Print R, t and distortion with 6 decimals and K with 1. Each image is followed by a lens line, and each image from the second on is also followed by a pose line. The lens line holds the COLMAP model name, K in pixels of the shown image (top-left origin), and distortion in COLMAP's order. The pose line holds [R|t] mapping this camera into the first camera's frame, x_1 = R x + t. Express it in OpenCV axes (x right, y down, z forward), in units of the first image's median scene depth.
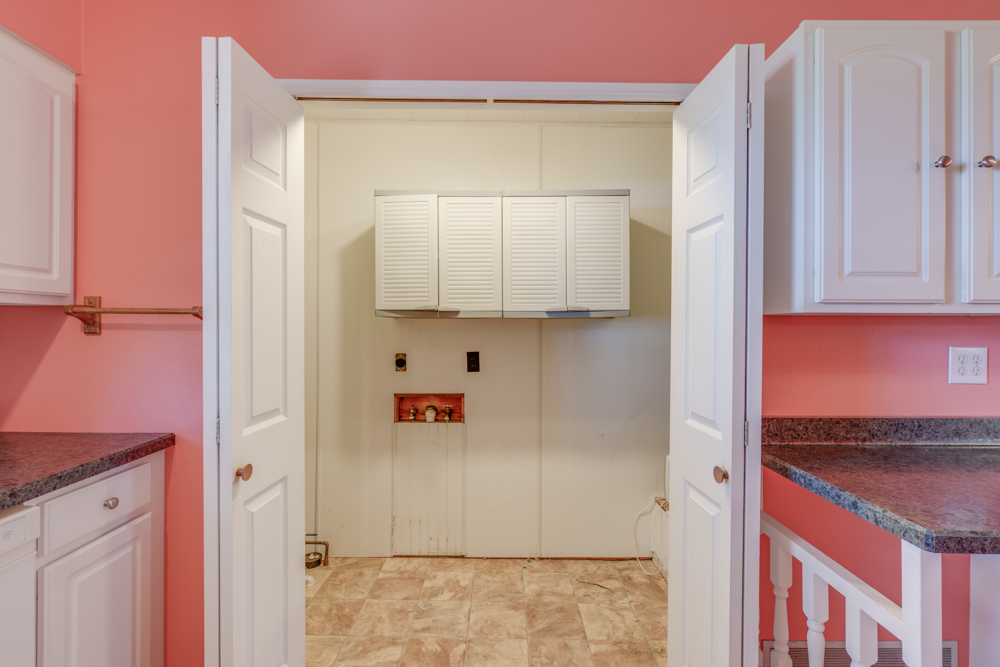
lens RADIAL K [[448.9, 0, 497.5], [0, 448.9, 326.6], [0, 0, 1]] dist [-0.002460, 0.000431]
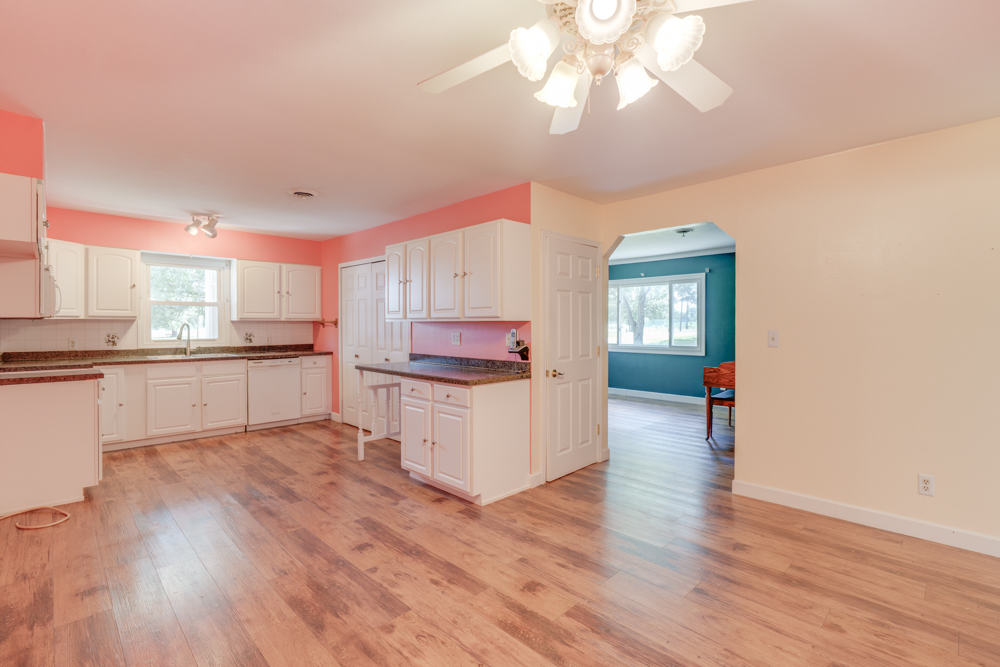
lens RADIAL K [[455.8, 0, 503.3], [0, 455.8, 331.1], [0, 0, 1]] dist [-0.003721, 0.001232]
pose [[0.707882, 0.007677, -0.706289, 3.418265], [0.000261, 0.999938, 0.011129, 0.003653], [0.706331, -0.008062, 0.707836, -0.880425]]
